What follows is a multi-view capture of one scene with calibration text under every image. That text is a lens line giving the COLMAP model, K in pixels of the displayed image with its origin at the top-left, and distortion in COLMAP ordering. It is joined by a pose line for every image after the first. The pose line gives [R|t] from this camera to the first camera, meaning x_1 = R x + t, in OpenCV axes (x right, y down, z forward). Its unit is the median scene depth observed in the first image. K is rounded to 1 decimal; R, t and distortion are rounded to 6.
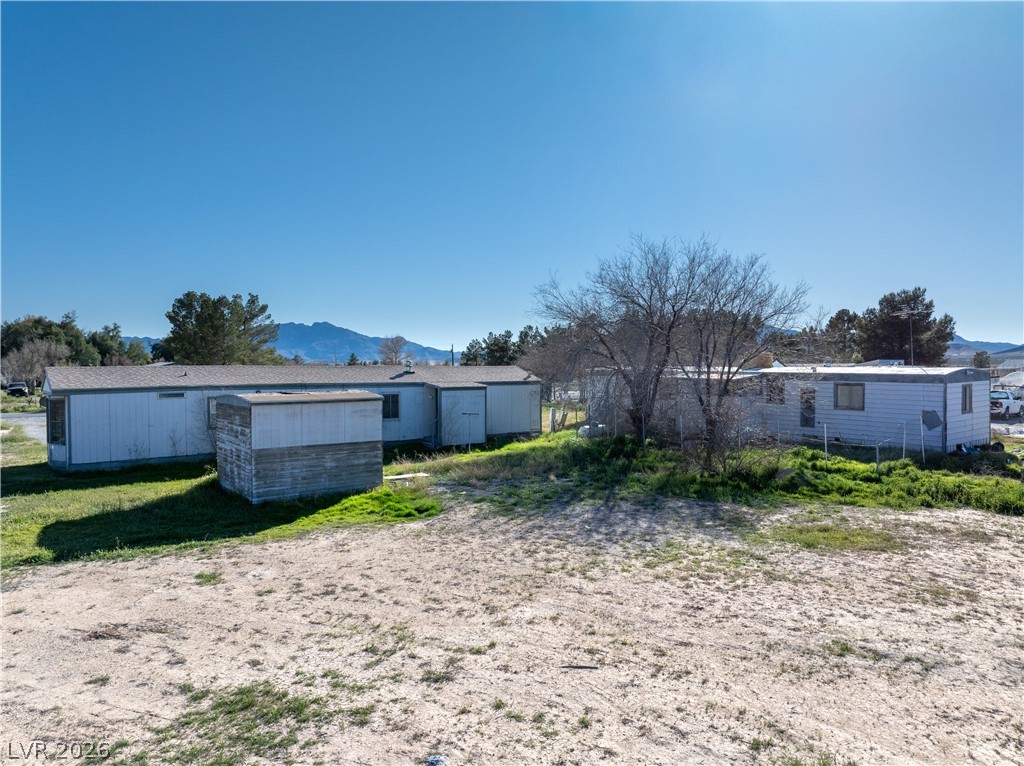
lens RADIAL K [[723.9, 0, 511.8], [0, 723.9, 382.1], [0, 0, 1]] dist [-0.031299, -0.003973]
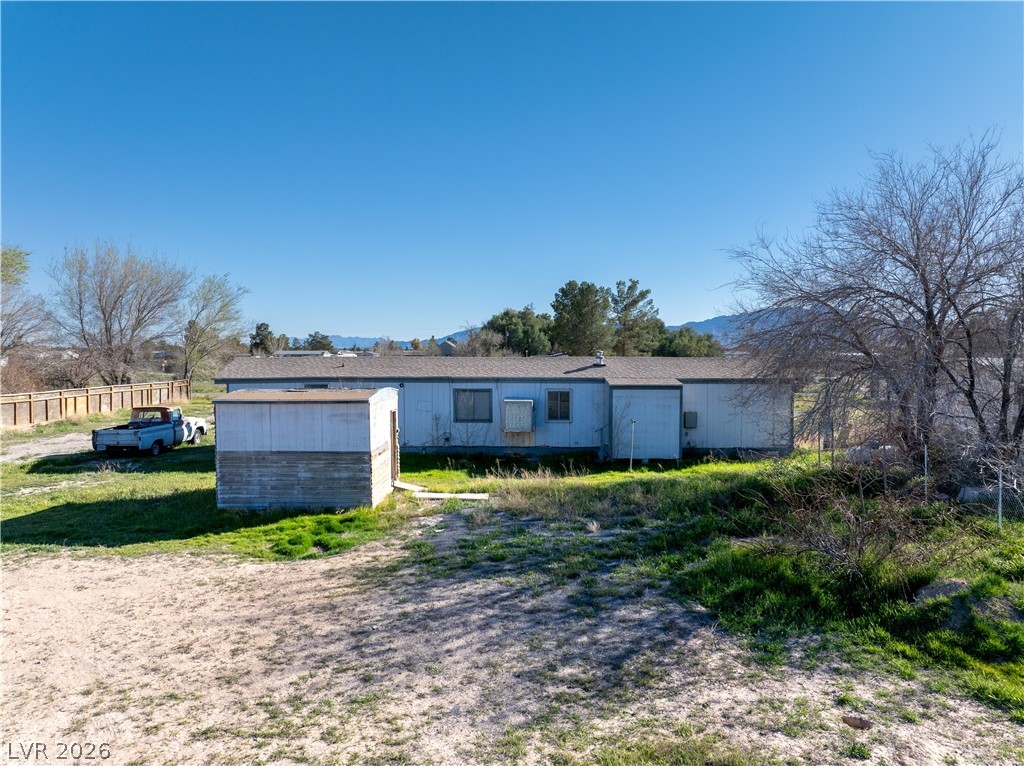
lens RADIAL K [[723.9, 0, 512.0], [0, 723.9, 380.7], [0, 0, 1]] dist [-0.031299, -0.003973]
pose [[0.784289, 0.026517, -0.619828, 0.483222], [-0.015057, 0.999605, 0.023713, -0.023105], [0.620213, -0.009265, 0.784379, 0.488895]]
